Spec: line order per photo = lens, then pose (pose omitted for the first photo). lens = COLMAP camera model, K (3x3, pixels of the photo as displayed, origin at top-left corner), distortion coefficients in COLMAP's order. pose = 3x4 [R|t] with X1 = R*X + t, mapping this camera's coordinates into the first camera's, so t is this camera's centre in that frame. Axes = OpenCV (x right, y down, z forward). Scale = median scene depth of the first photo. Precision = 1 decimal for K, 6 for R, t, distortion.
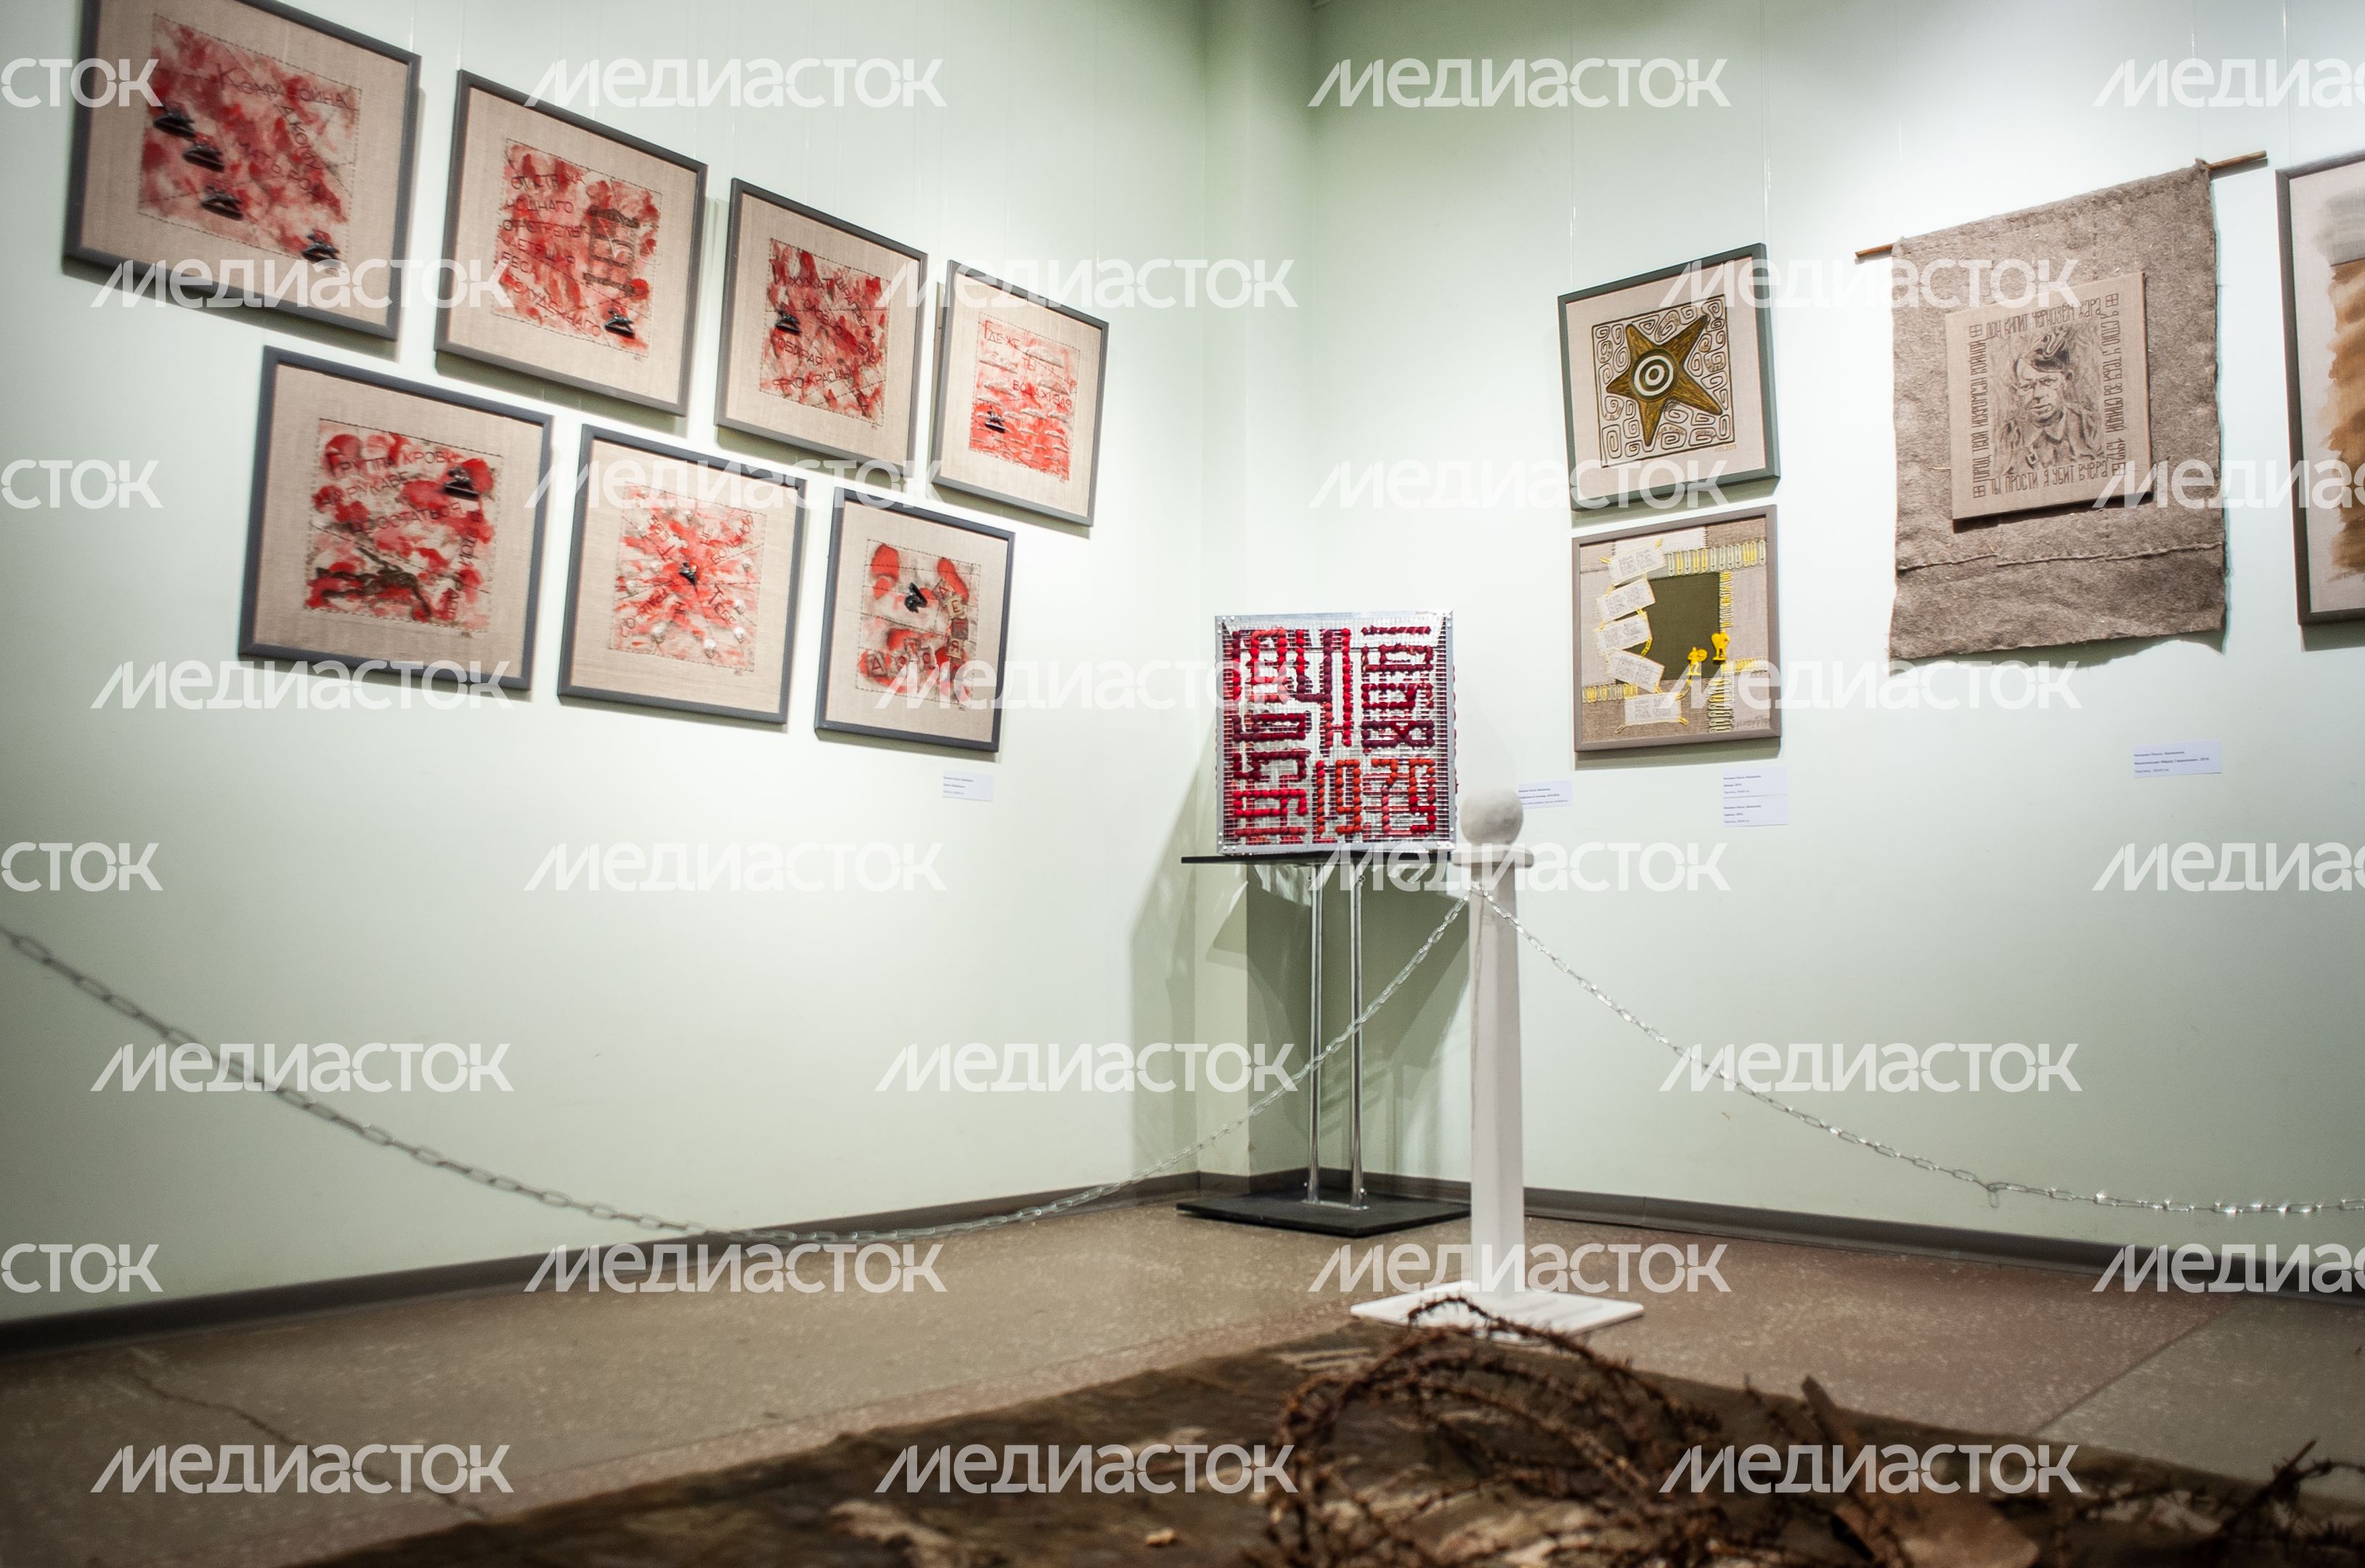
lens RADIAL K [[1863.3, 0, 1191.5], [0, 1863.3, 827.6], [0, 0, 1]] dist [-0.089595, 0.090342]
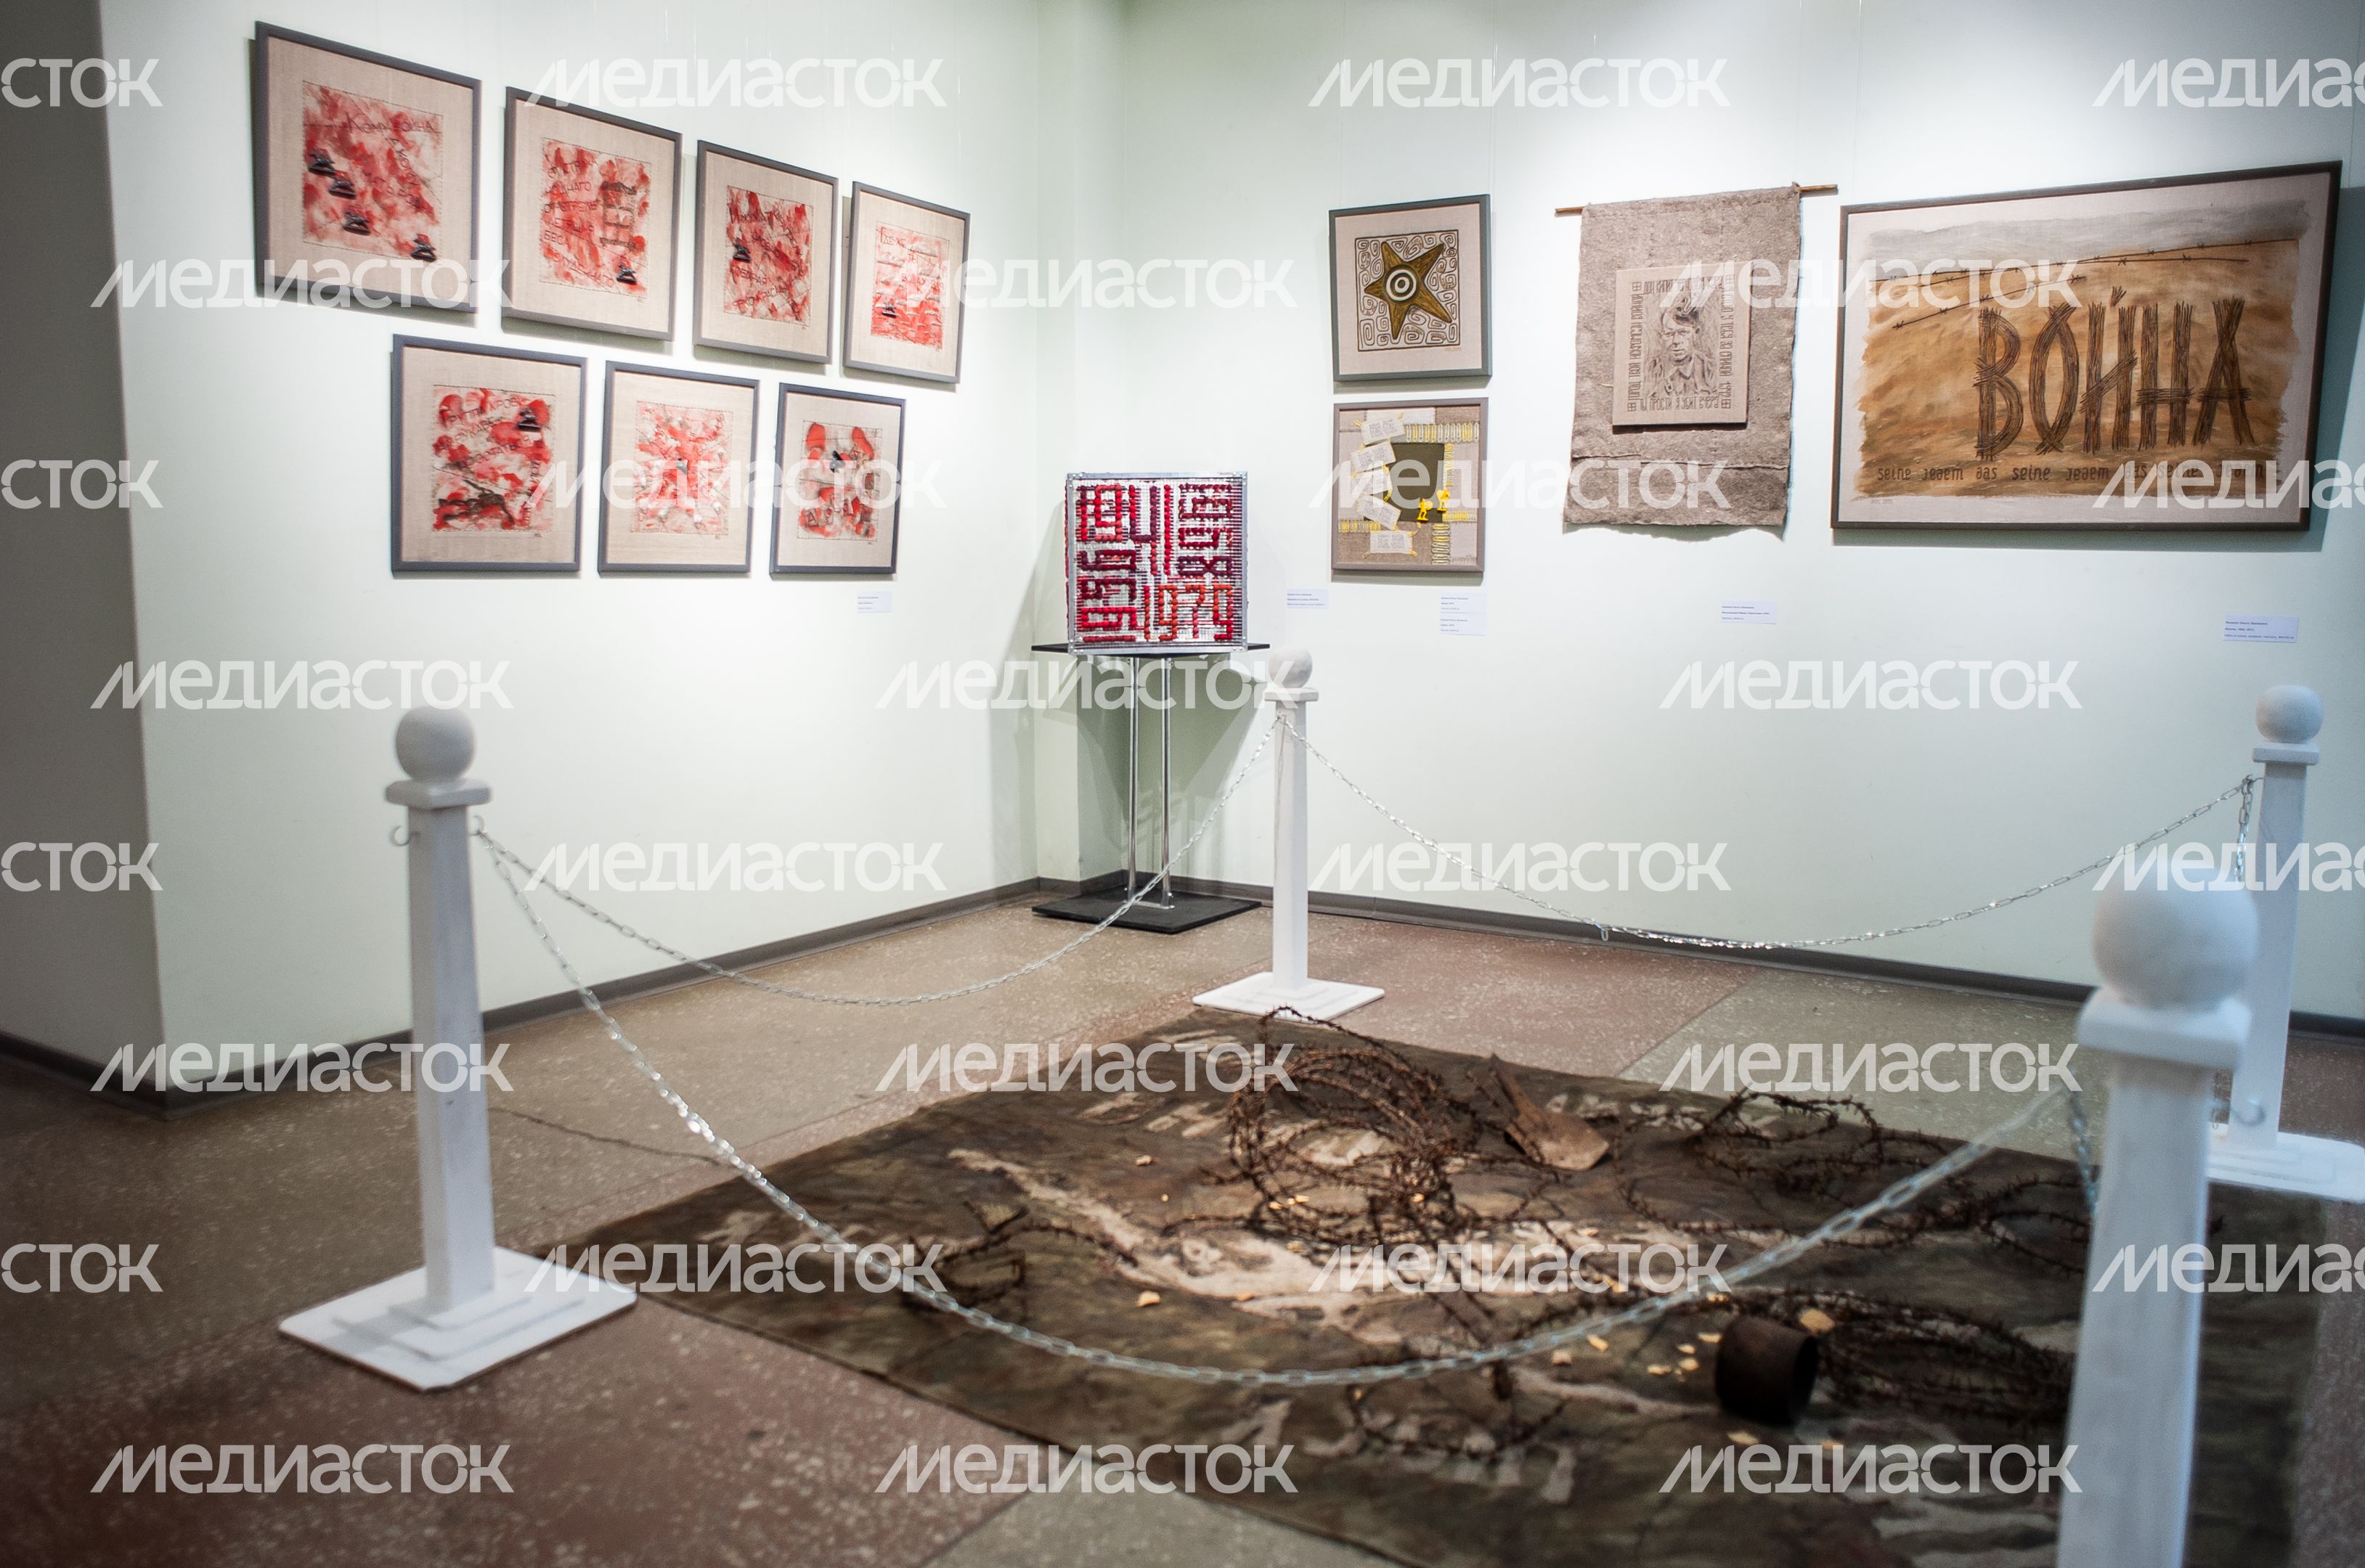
lens RADIAL K [[1863.3, 0, 1191.5], [0, 1863.3, 827.6], [0, 0, 1]] dist [-0.089595, 0.090342]
pose [[0.985908, -0.023686, 0.165602, -0.138901], [-0.011860, 0.977538, 0.210424, -0.164974], [-0.166866, -0.209422, 0.963482, -0.359995]]
